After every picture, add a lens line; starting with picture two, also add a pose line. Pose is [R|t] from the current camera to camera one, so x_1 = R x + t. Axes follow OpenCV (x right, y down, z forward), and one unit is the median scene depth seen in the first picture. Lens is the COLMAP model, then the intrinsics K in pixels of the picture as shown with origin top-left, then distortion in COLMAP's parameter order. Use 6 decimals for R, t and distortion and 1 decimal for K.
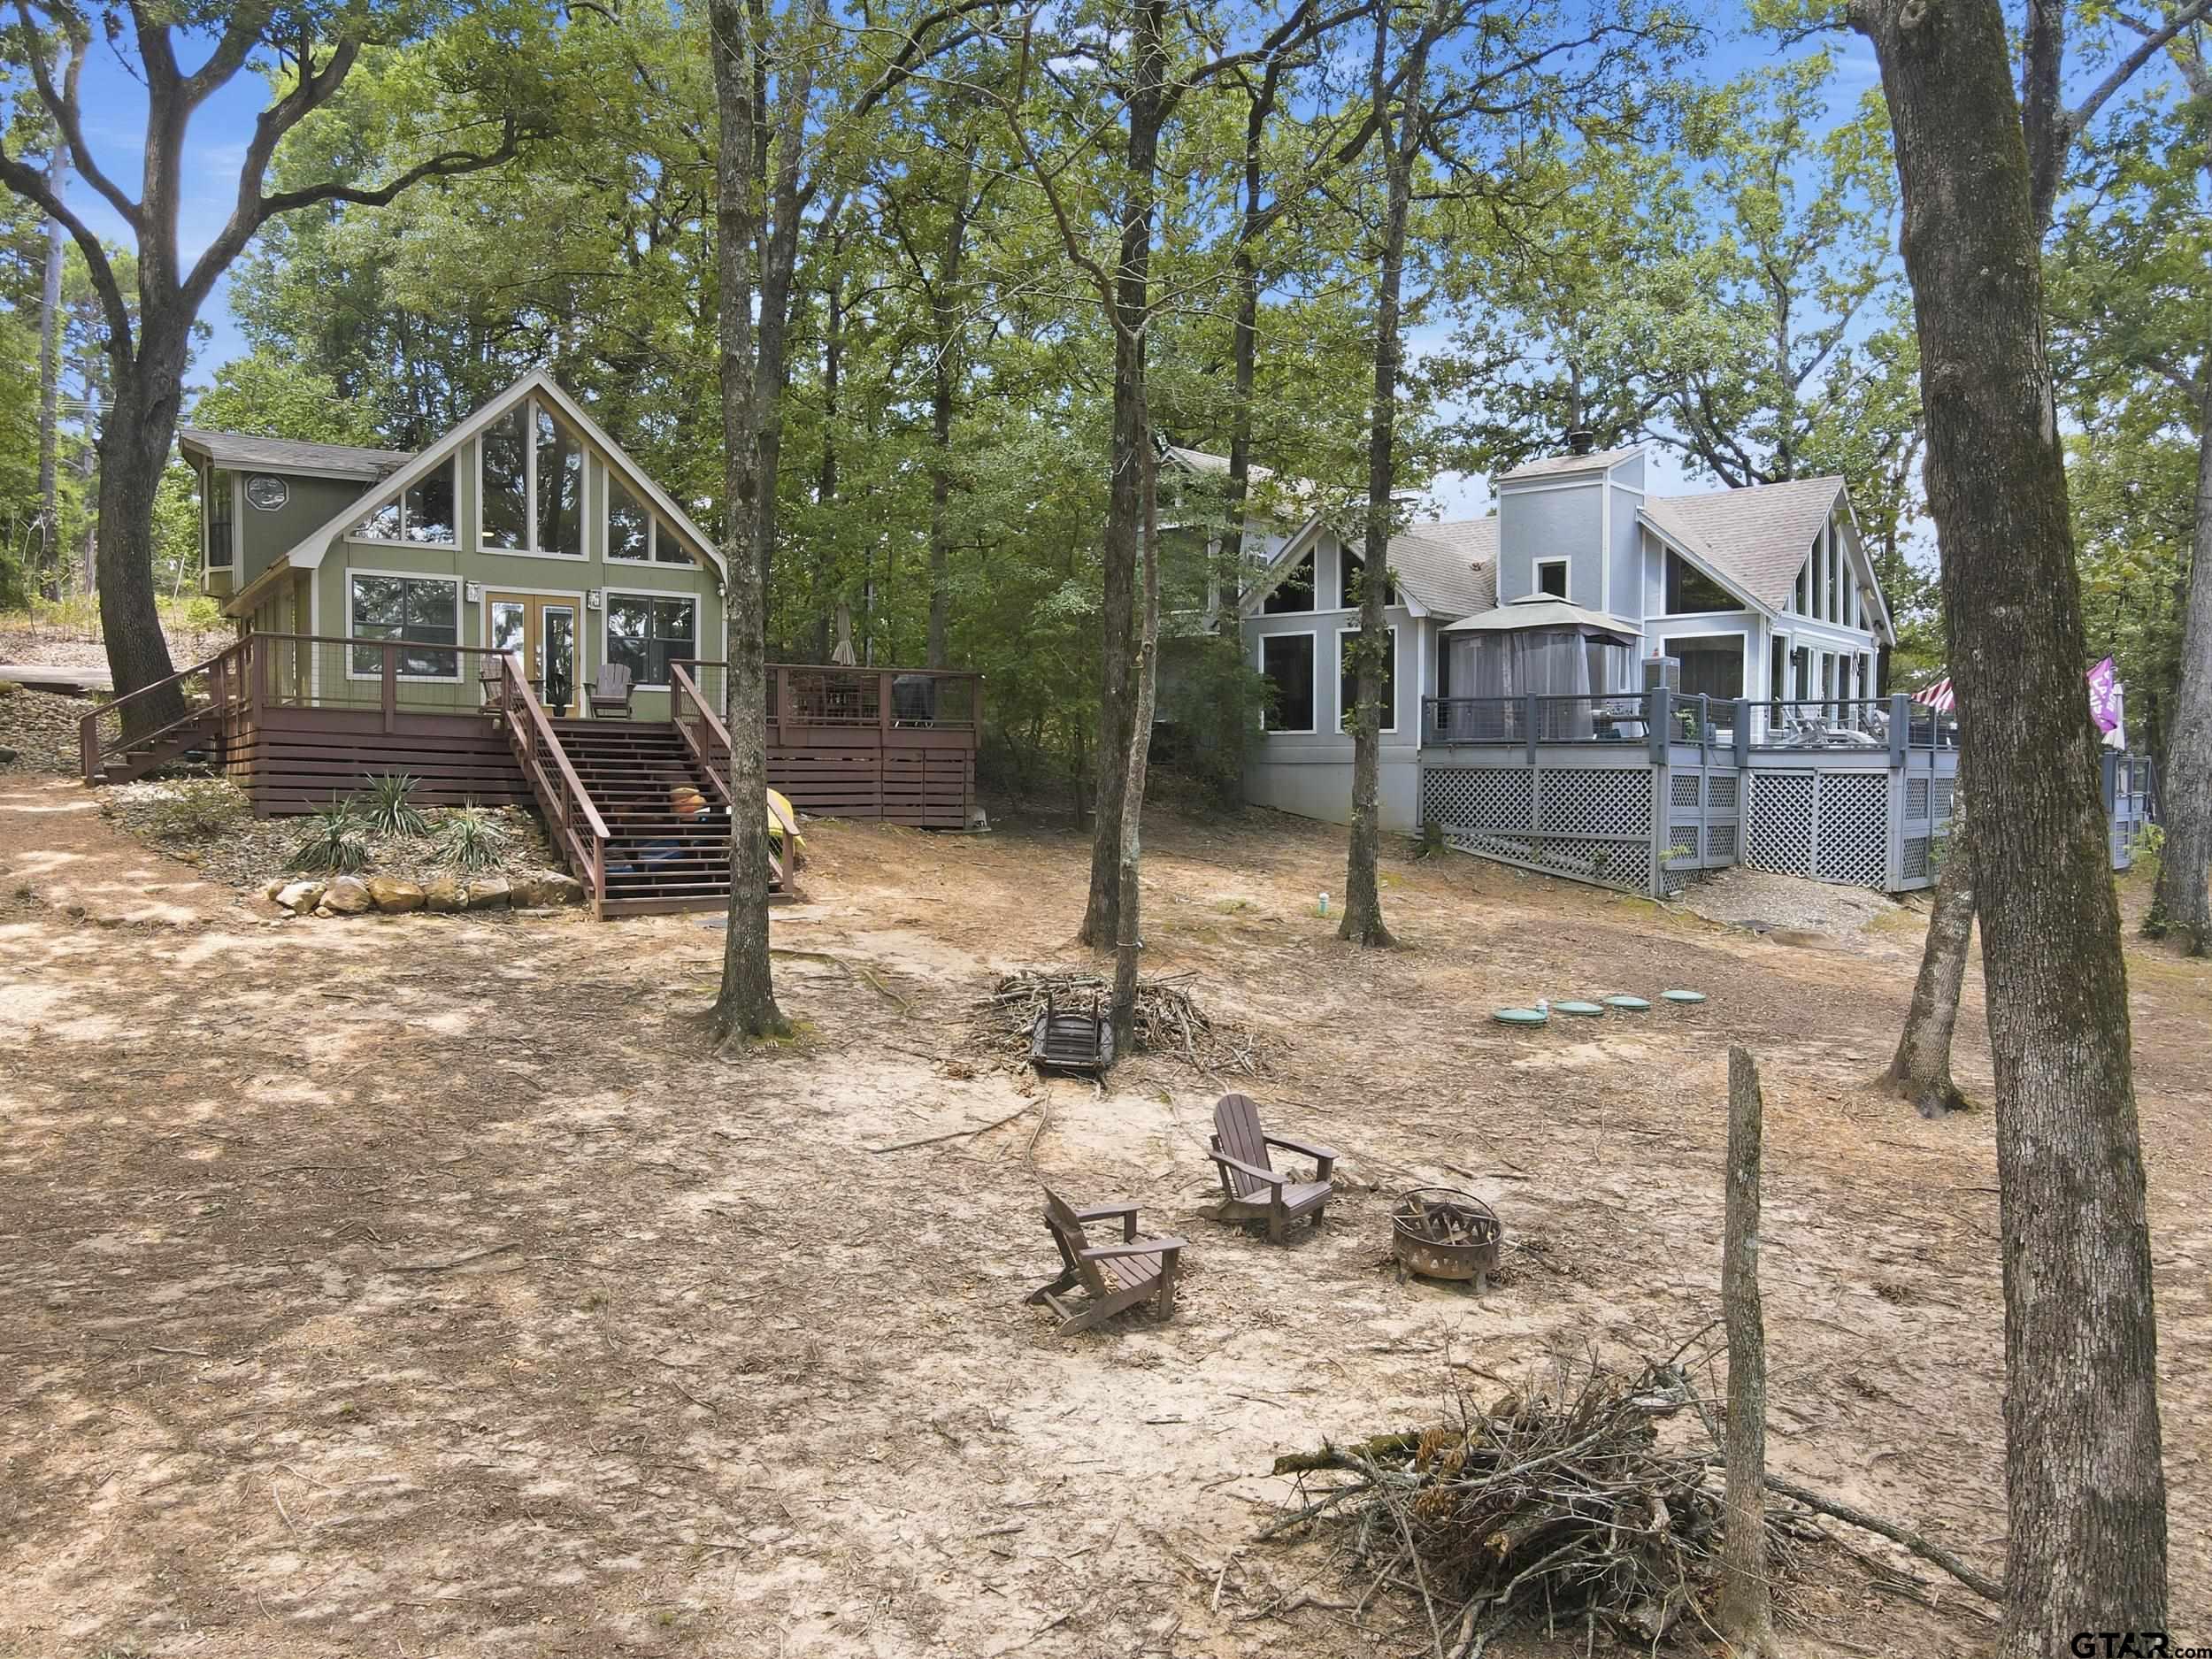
lens RADIAL K [[1631.0, 0, 1116.3], [0, 1631.0, 823.9], [0, 0, 1]] dist [-0.008940, 0.036688]
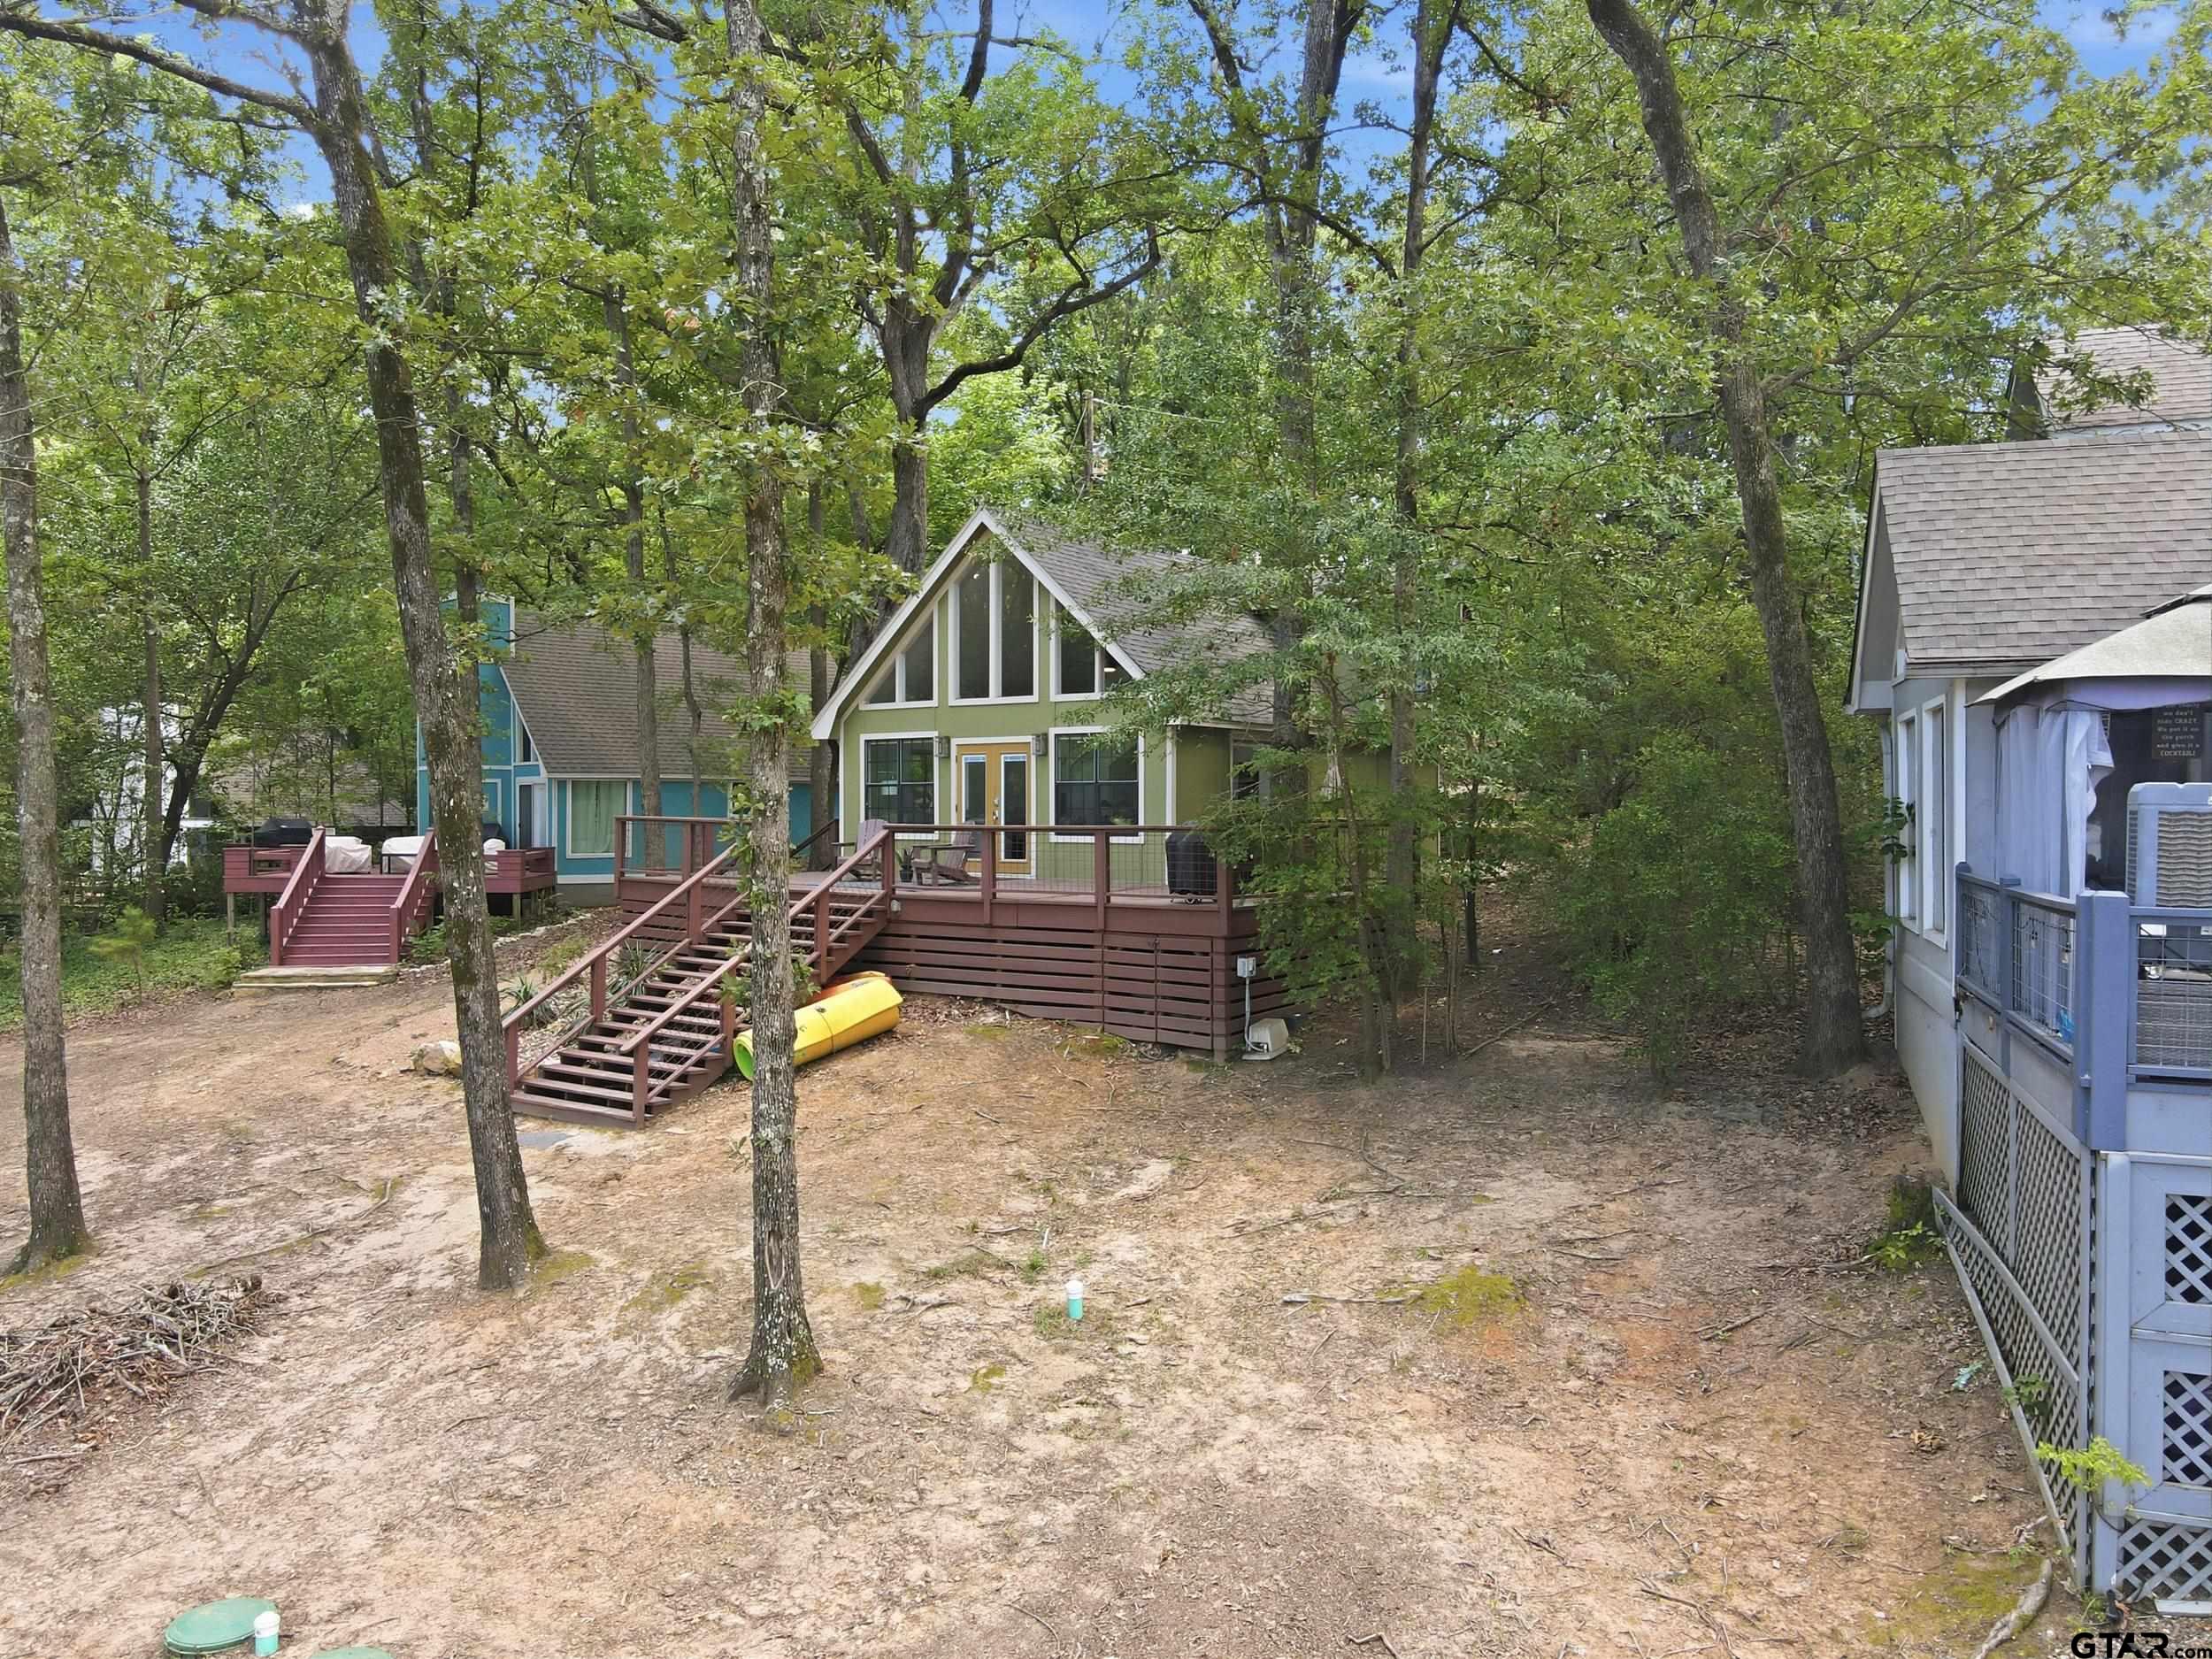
lens RADIAL K [[1631.0, 0, 1103.6], [0, 1631.0, 829.8], [0, 0, 1]] dist [-0.008940, 0.036688]
pose [[0.371516, 0.005229, -0.928412, 0.700334], [-0.024056, 0.999703, -0.003996, -0.115145], [0.928115, 0.023818, 0.371532, 0.918326]]
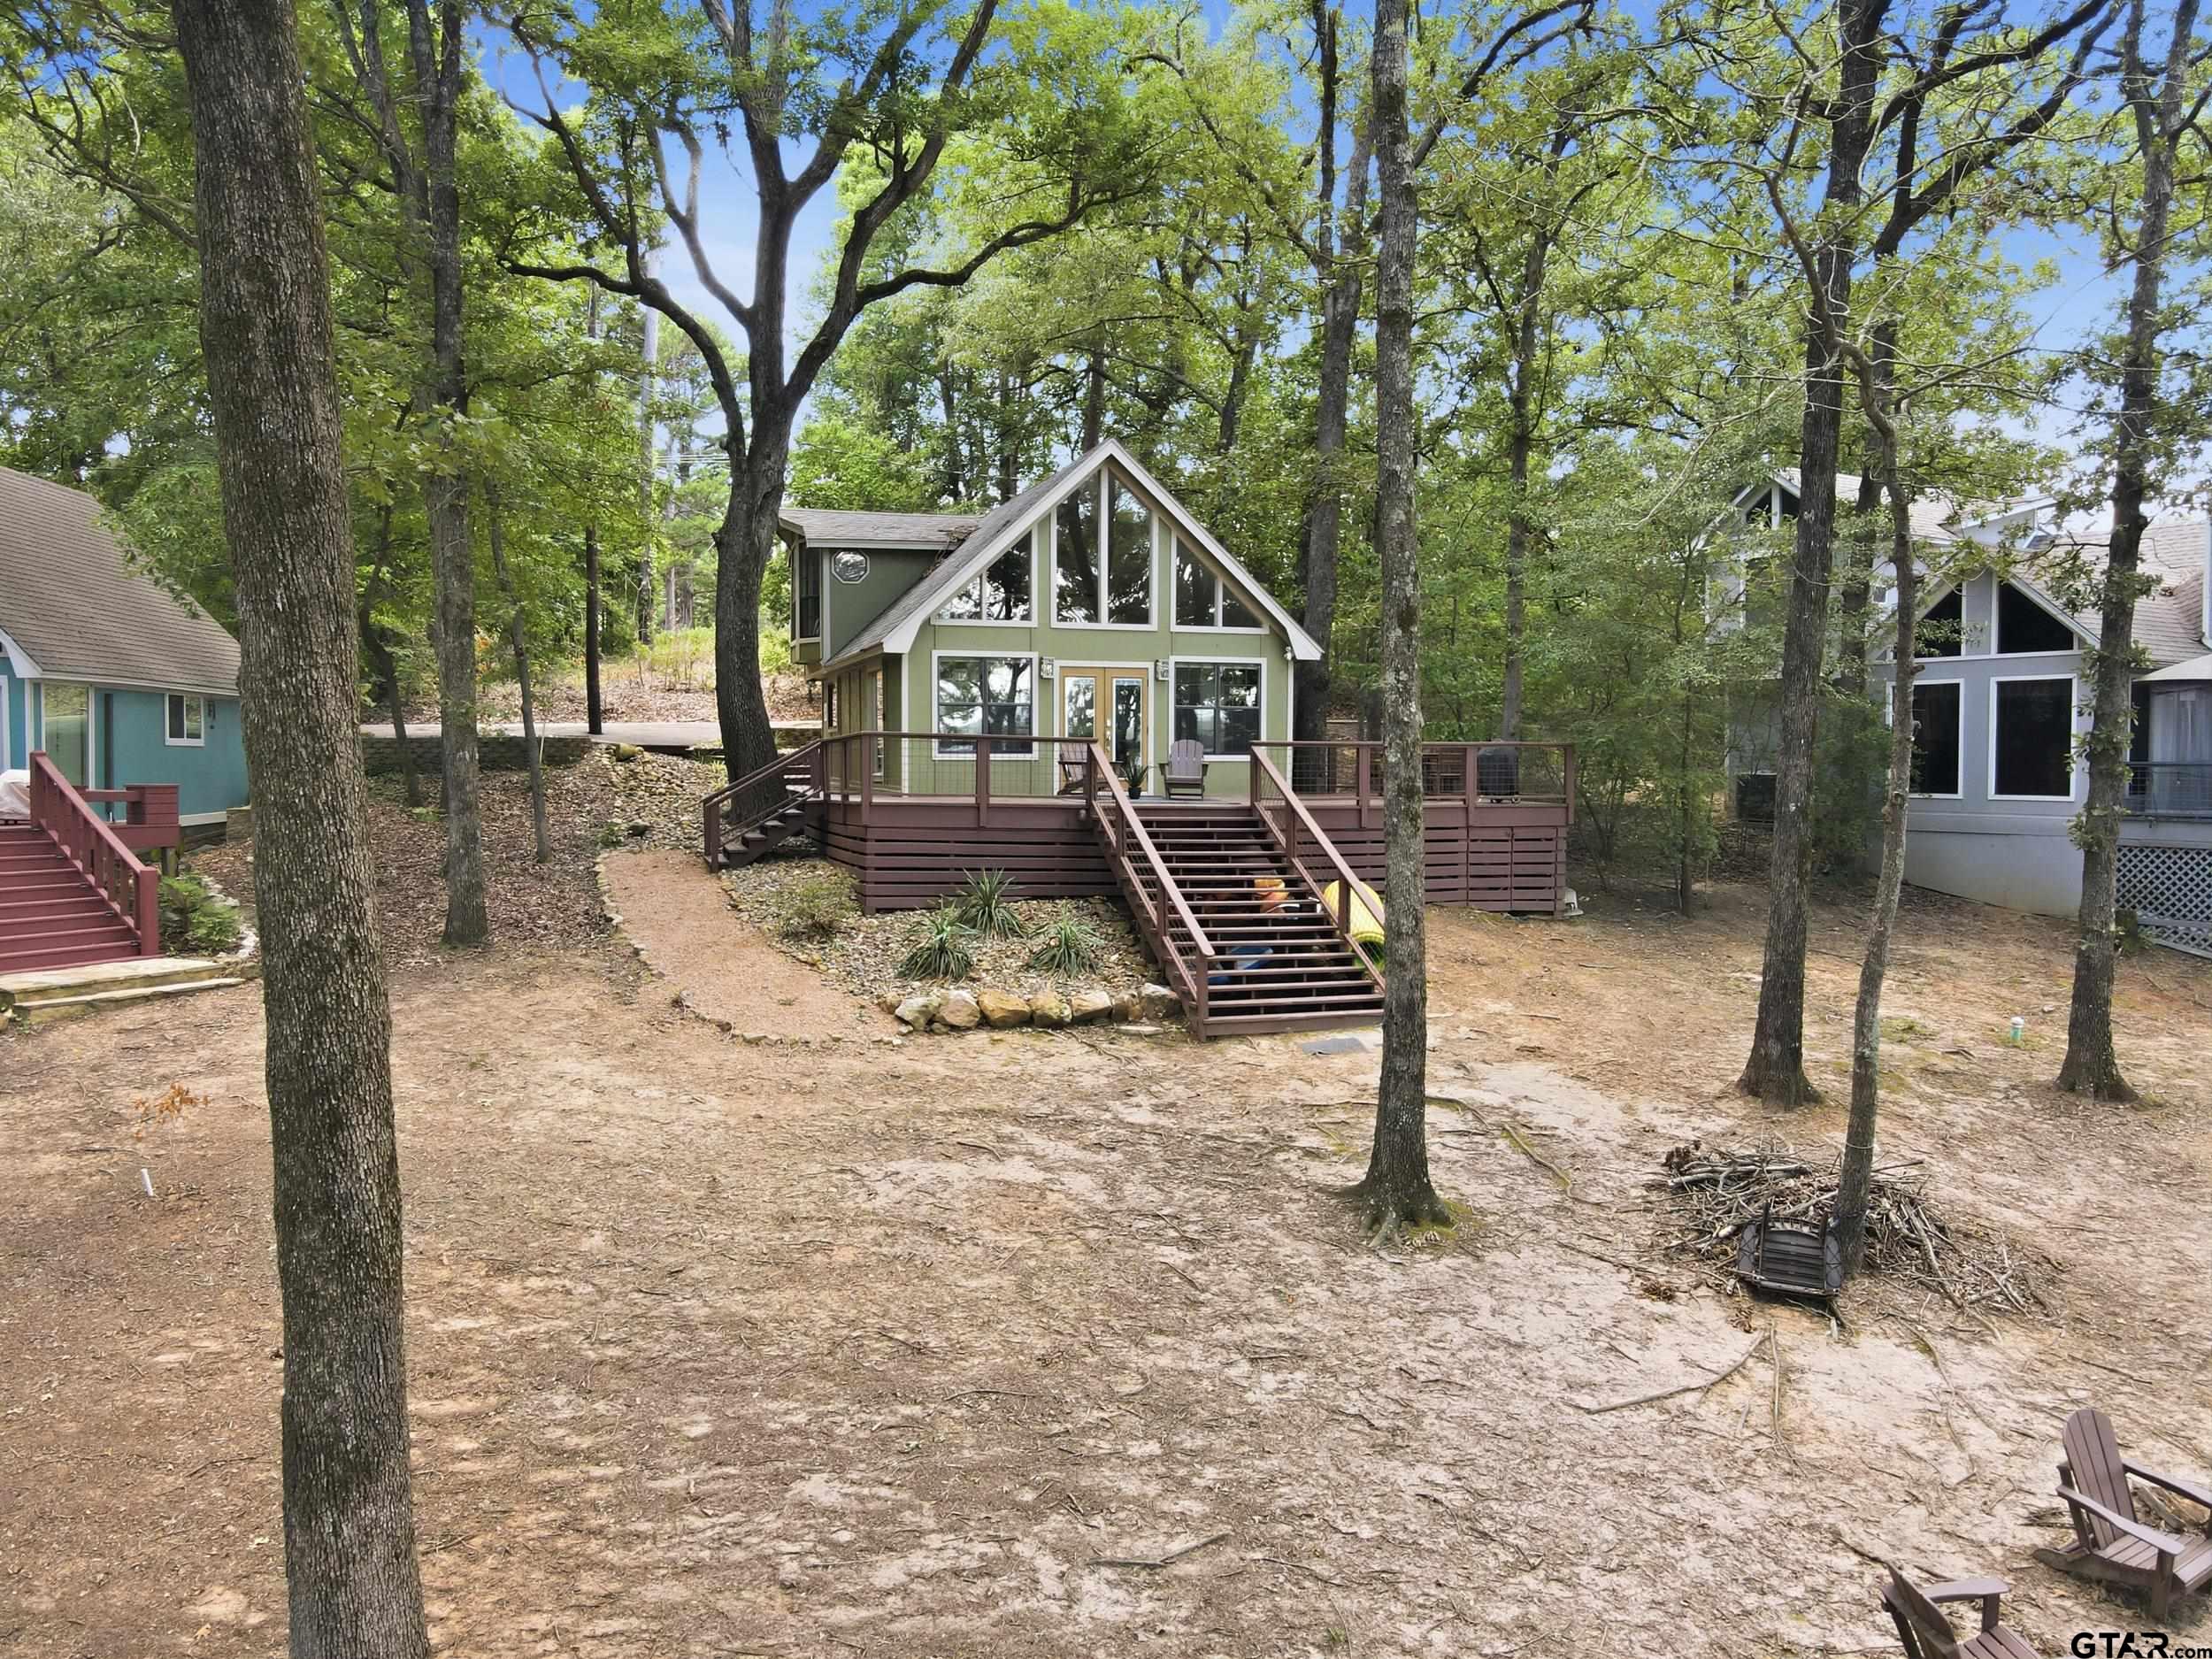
lens RADIAL K [[1631.0, 0, 1116.5], [0, 1631.0, 808.6], [0, 0, 1]] dist [-0.008940, 0.036688]
pose [[0.961020, 0.004107, -0.276449, -0.100909], [-0.002013, 0.999967, 0.007861, -0.082059], [0.276472, -0.006998, 0.960996, 0.070964]]
